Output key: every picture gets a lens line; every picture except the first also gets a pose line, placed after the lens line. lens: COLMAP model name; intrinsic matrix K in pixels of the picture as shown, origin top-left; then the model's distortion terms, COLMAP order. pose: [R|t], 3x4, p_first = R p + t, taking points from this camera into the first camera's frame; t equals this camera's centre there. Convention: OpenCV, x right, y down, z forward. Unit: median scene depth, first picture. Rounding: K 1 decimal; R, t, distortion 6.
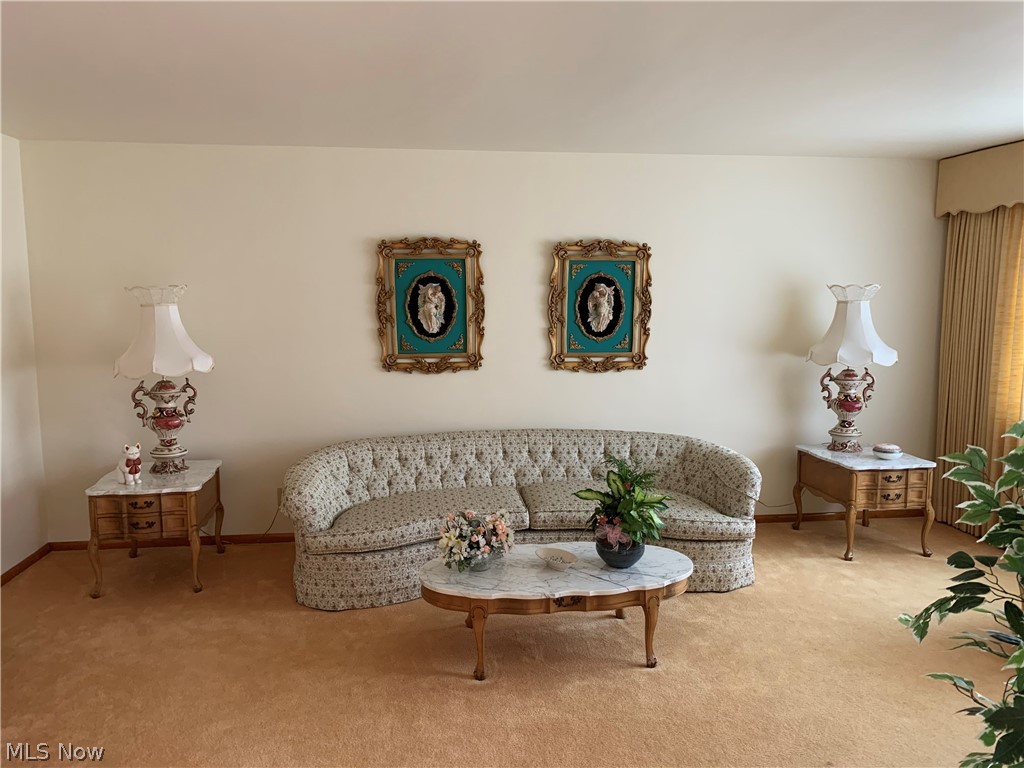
lens RADIAL K [[776.8, 0, 506.0], [0, 776.8, 388.7], [0, 0, 1]] dist [0.011661, -0.011493]
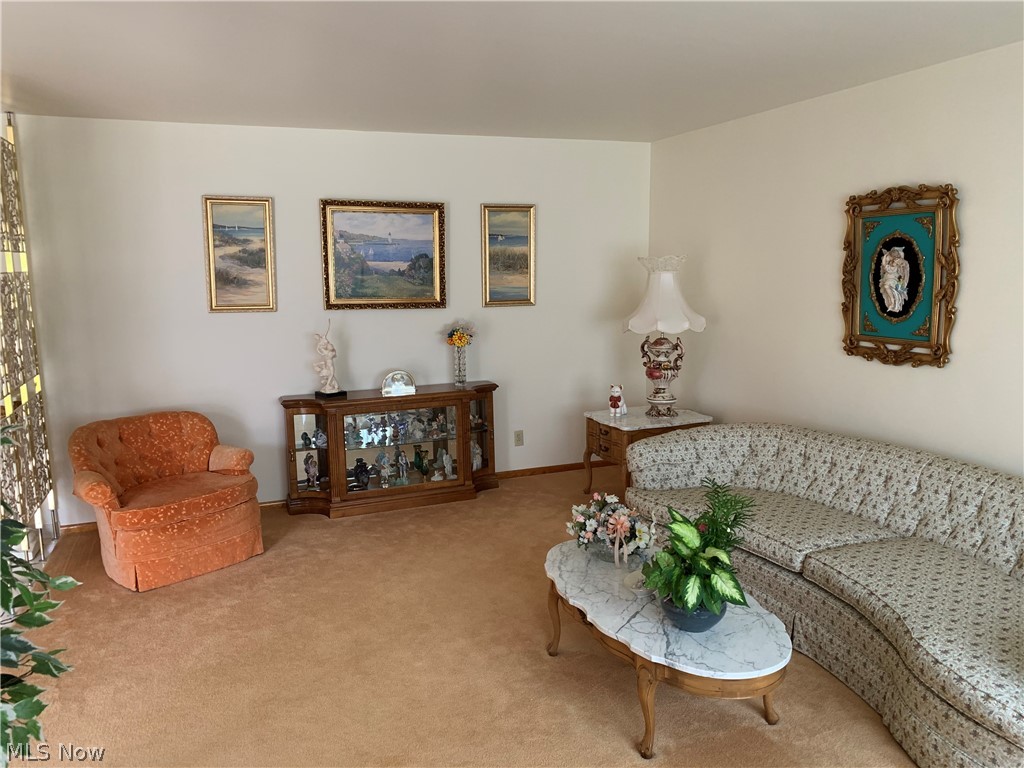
lens RADIAL K [[776.8, 0, 506.5], [0, 776.8, 378.7], [0, 0, 1]] dist [0.011661, -0.011493]
pose [[0.220763, 0.142071, -0.964925, 0.583973], [-0.109851, 0.986661, 0.120138, -0.058089], [0.969121, 0.079476, 0.233425, 0.462653]]
